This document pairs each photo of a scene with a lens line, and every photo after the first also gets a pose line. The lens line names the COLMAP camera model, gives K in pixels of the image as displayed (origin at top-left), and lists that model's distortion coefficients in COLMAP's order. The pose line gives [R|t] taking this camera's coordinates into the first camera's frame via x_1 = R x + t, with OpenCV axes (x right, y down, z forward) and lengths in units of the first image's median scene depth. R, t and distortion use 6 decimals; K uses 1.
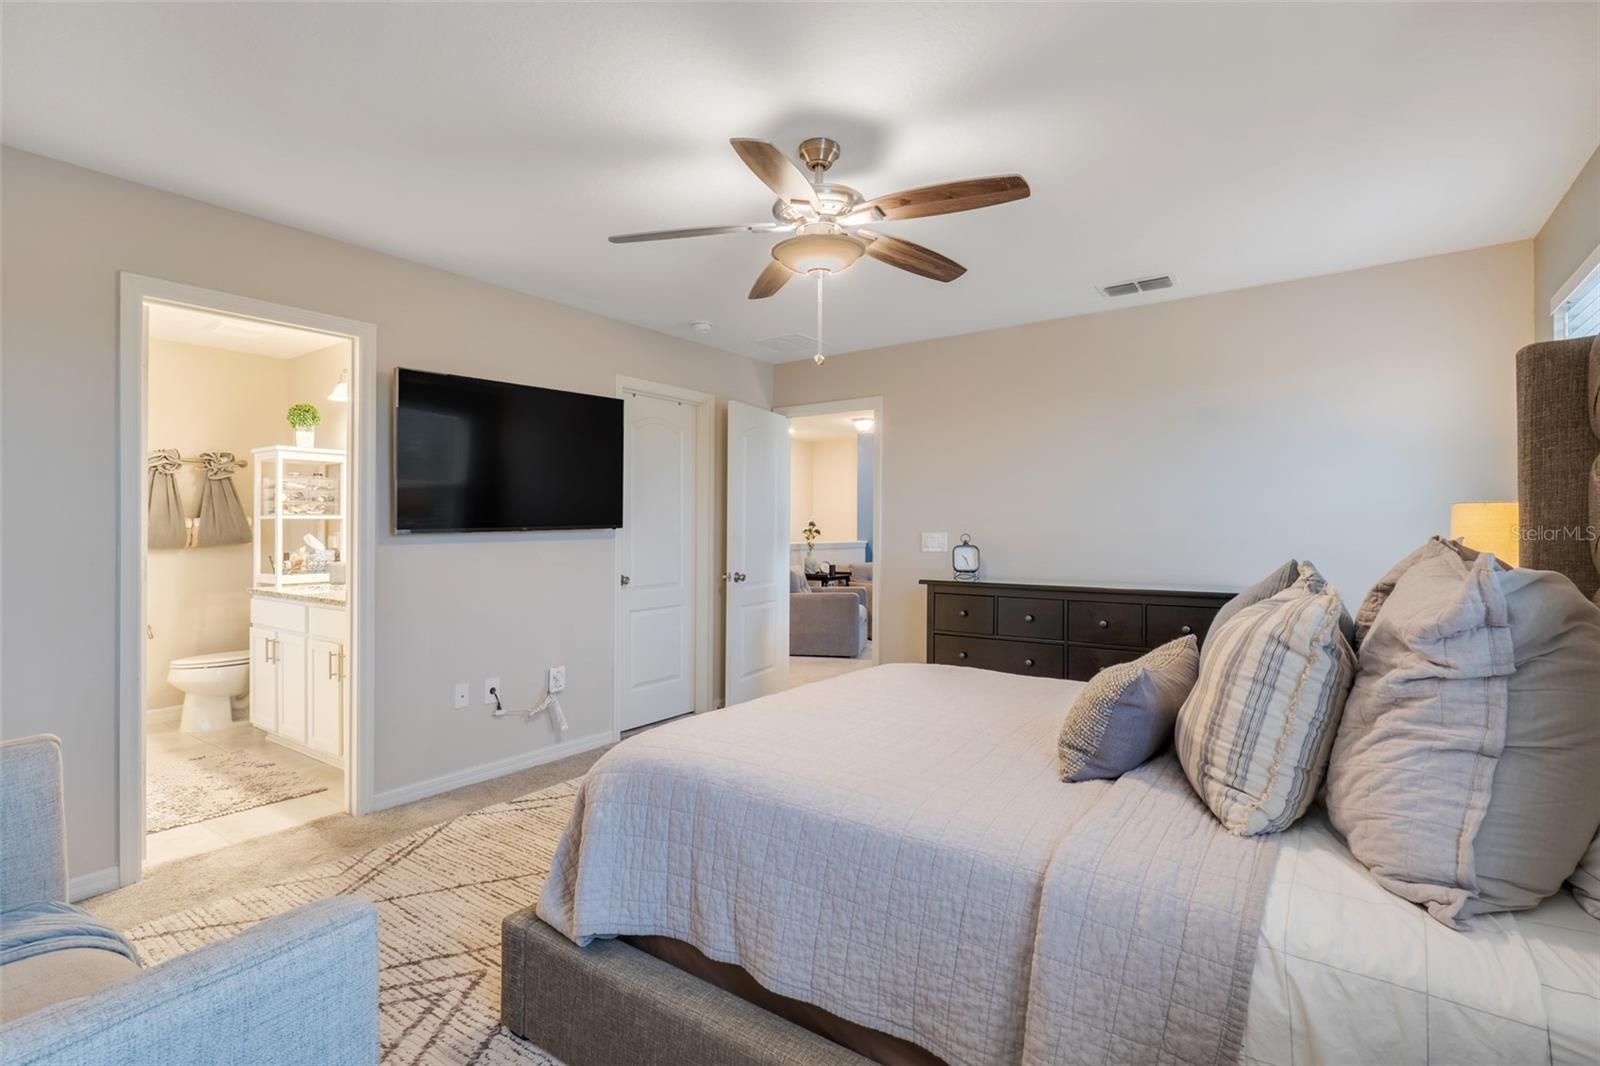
lens RADIAL K [[753.0, 0, 806.6], [0, 753.0, 532.6], [0, 0, 1]] dist [-0.001482, -0.000104]
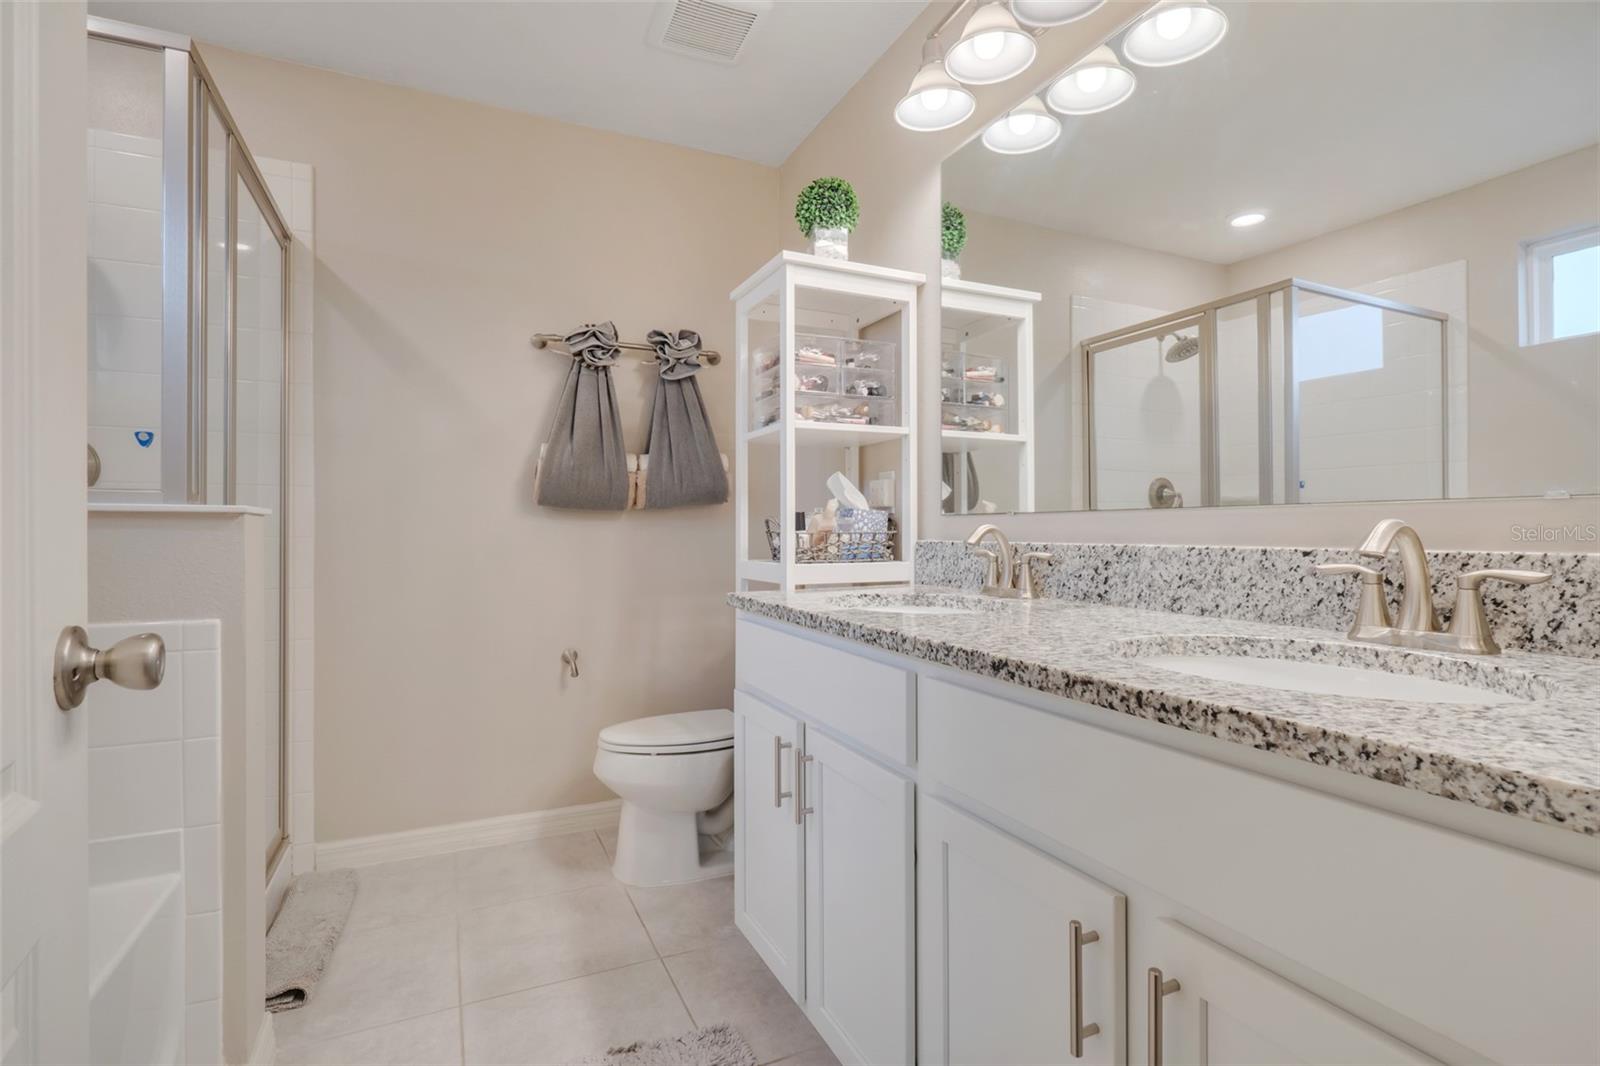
lens RADIAL K [[753.0, 0, 795.5], [0, 753.0, 529.3], [0, 0, 1]] dist [-0.001482, -0.000104]
pose [[0.869087, -0.005327, -0.494631, -0.472857], [0.005292, 0.999985, -0.001472, 0.036336], [0.494631, -0.001338, 0.869102, 0.613338]]
